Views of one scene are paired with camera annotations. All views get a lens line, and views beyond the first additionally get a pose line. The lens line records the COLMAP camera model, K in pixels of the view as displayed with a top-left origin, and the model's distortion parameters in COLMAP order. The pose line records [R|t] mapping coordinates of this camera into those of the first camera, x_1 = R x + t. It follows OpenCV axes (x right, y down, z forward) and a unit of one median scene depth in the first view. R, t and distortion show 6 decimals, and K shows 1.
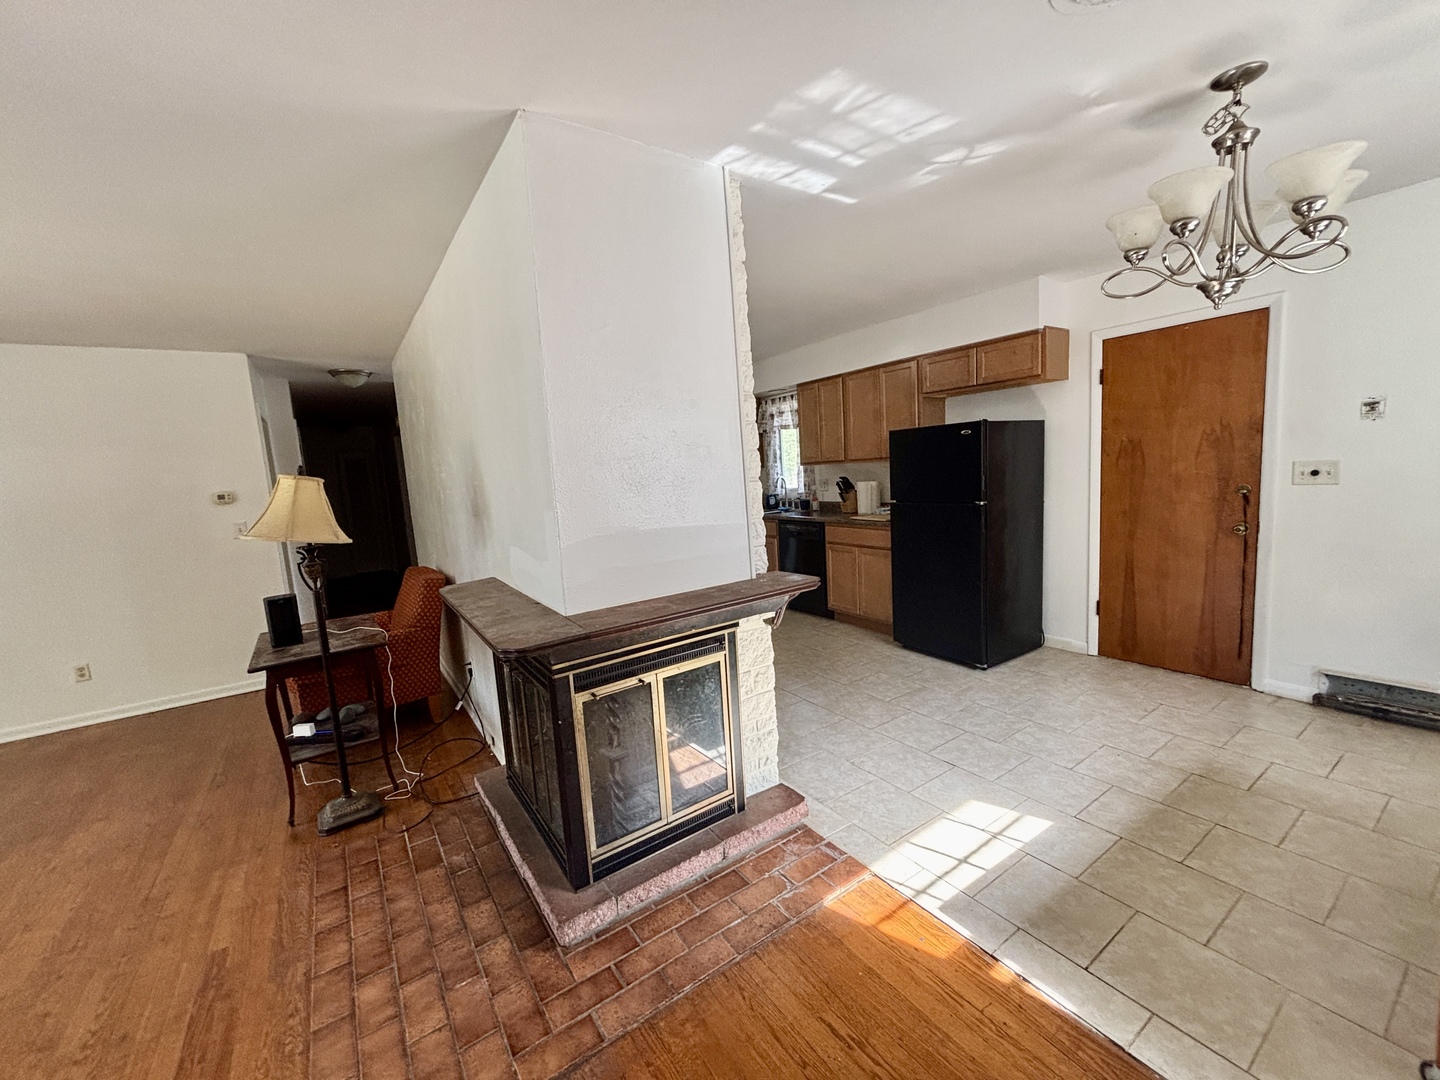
lens RADIAL K [[578.4, 0, 720.5], [0, 578.4, 541.7], [0, 0, 1]] dist [-0.000114, 0.001117]
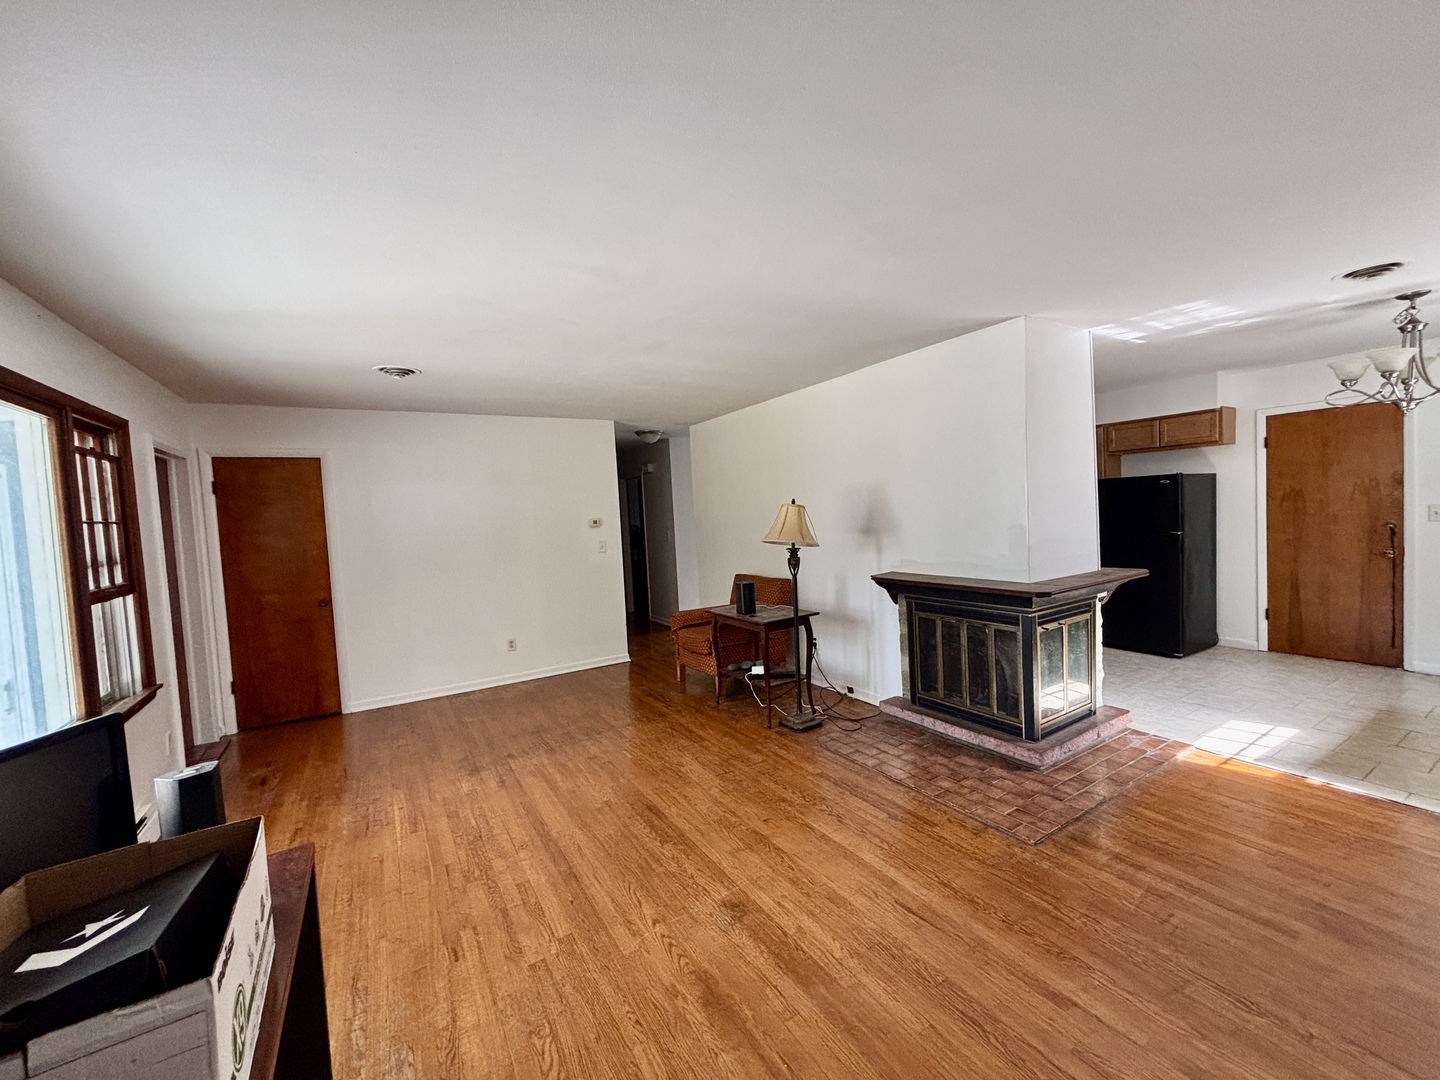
lens RADIAL K [[578.4, 0, 719.9], [0, 578.4, 541.5], [0, 0, 1]] dist [-0.000114, 0.001117]
pose [[0.998588, 0.015667, -0.050767, -0.794966], [-0.019411, 0.997060, -0.074120, 0.106587], [0.049456, 0.075001, 0.995956, -0.586942]]
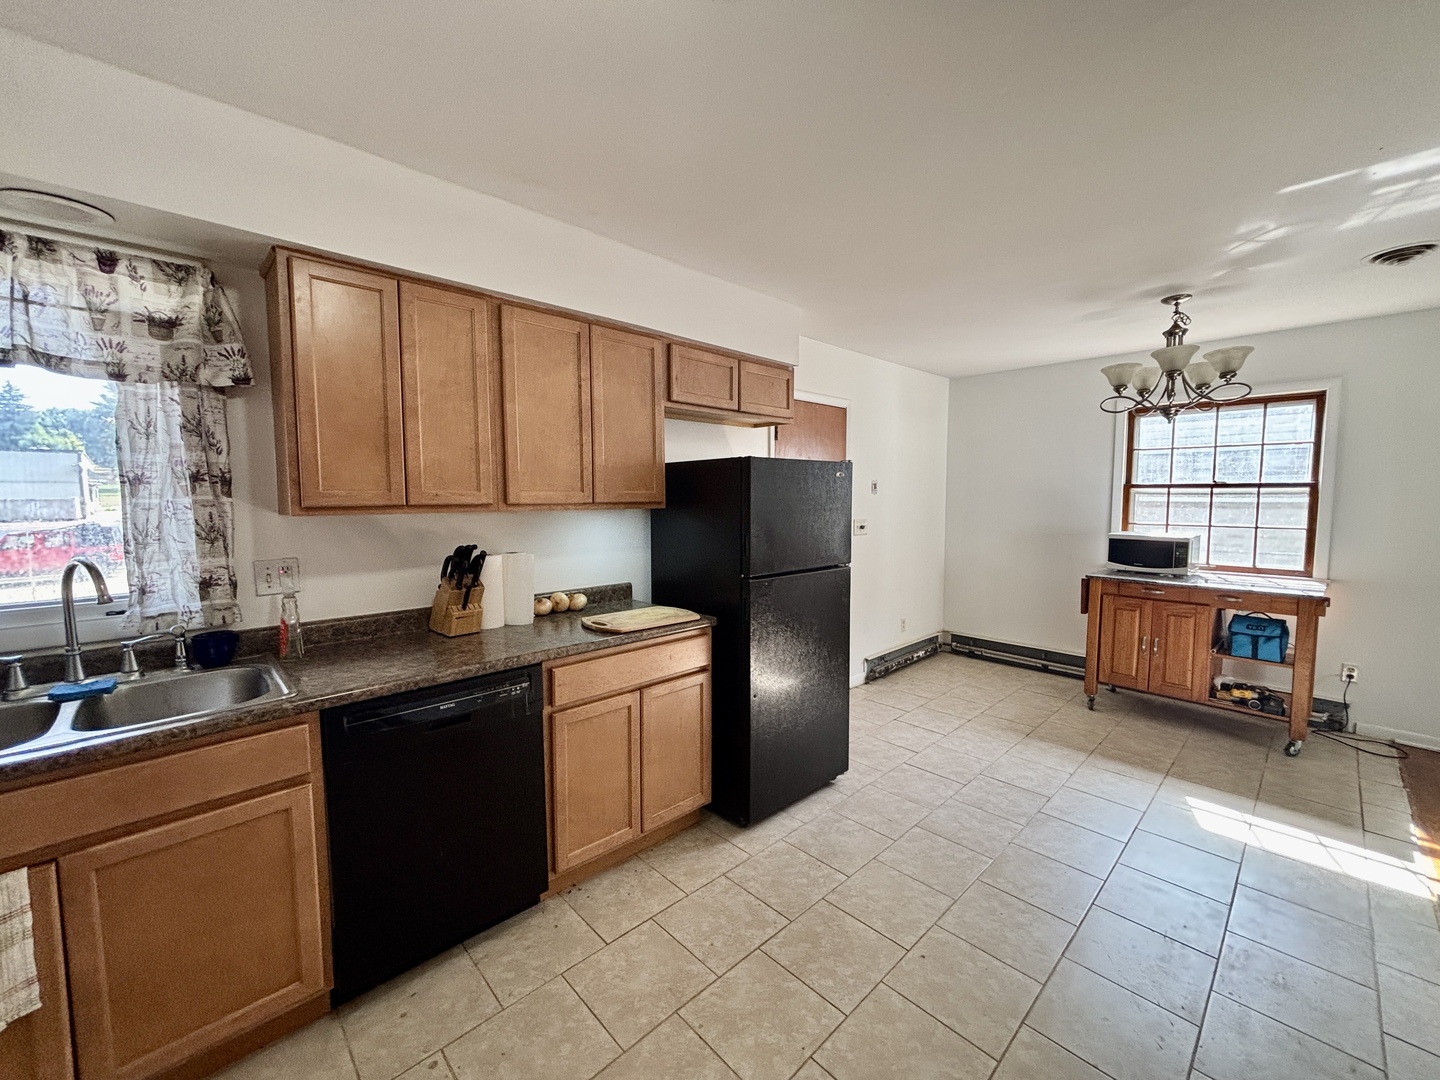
lens RADIAL K [[578.4, 0, 714.3], [0, 578.4, 541.8], [0, 0, 1]] dist [-0.000114, 0.001117]
pose [[-0.158448, -0.012659, 0.987286, -0.425076], [0.140259, 0.989489, 0.035197, -0.212563], [-0.977354, 0.144053, -0.155007, 1.820484]]
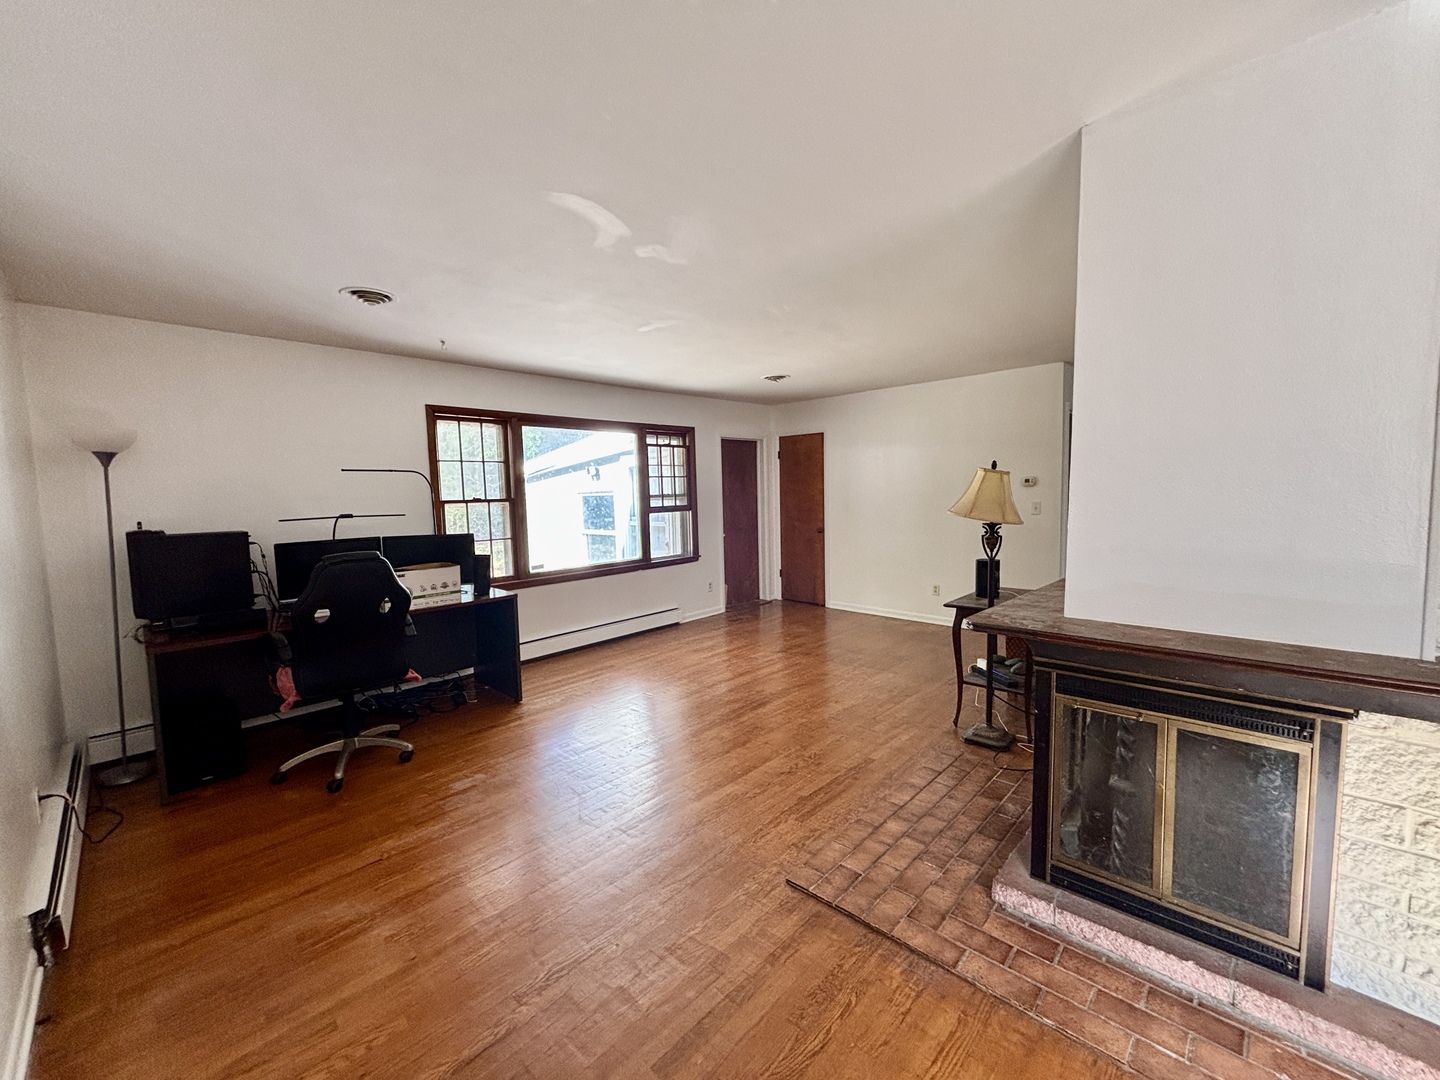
lens RADIAL K [[578.4, 0, 722.4], [0, 578.4, 544.8], [0, 0, 1]] dist [-0.000114, 0.001117]
pose [[0.210057, 0.149536, -0.966186, 0.397965], [-0.113523, 0.985280, 0.127811, -0.041091], [0.971076, 0.082836, 0.223941, 0.123126]]
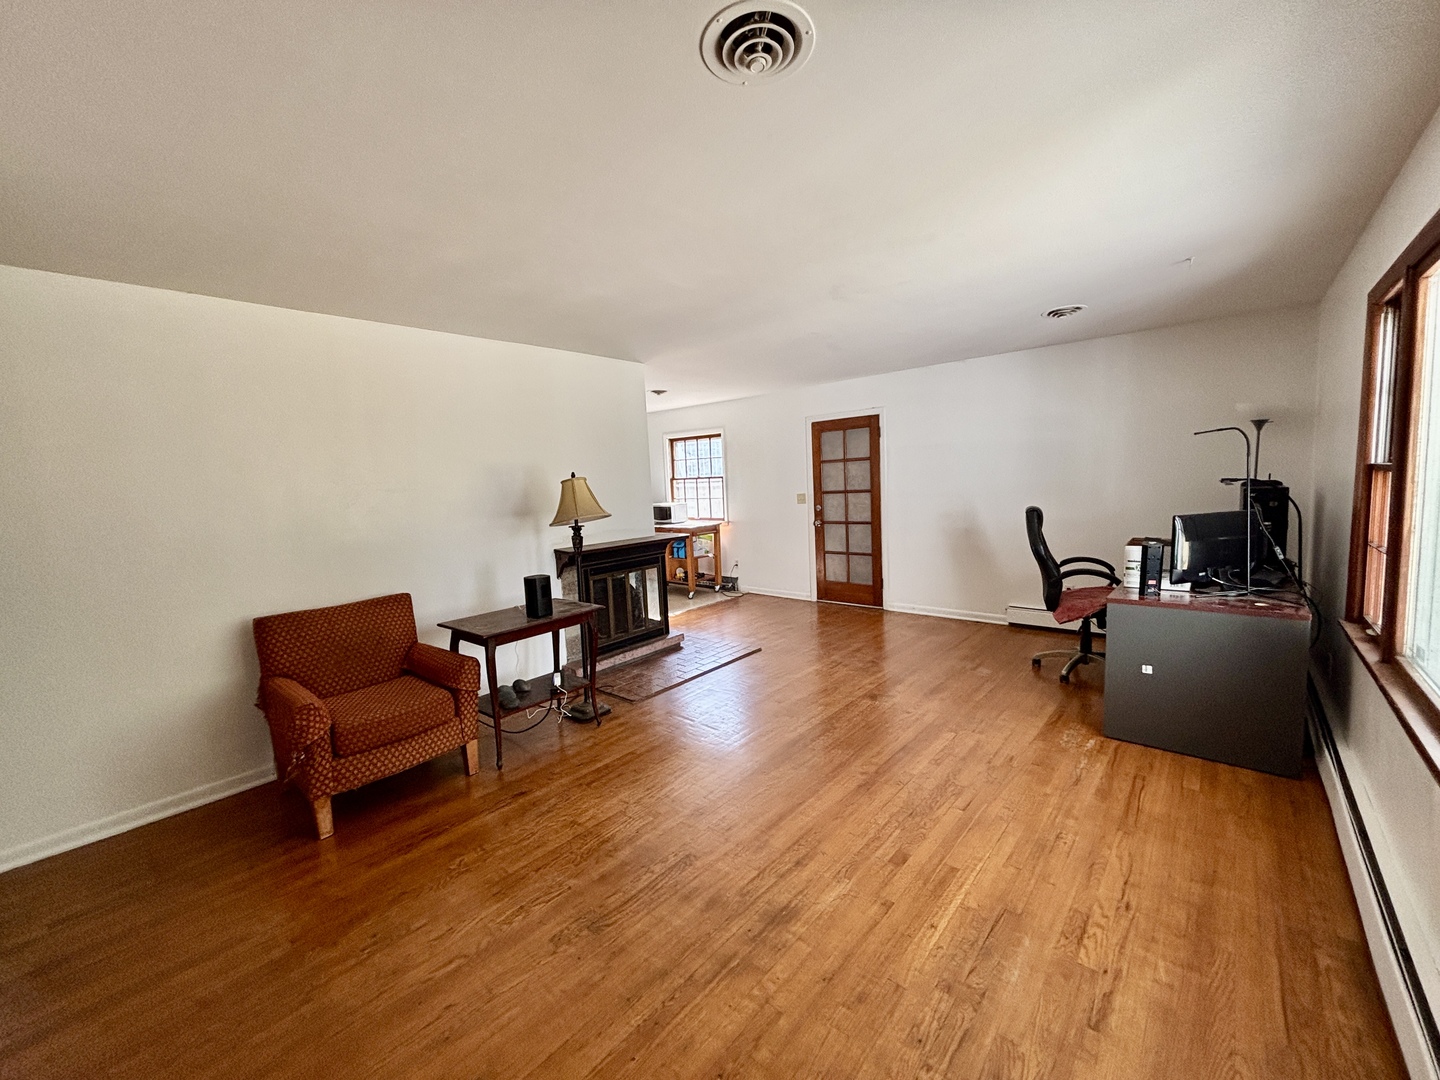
lens RADIAL K [[578.4, 0, 715.7], [0, 578.4, 536.5], [0, 0, 1]] dist [-0.000114, 0.001117]
pose [[-0.240173, -0.019383, 0.970537, -2.146198], [0.181535, 0.981266, 0.064520, 0.003492], [-0.953605, 0.191682, -0.232155, 0.959212]]
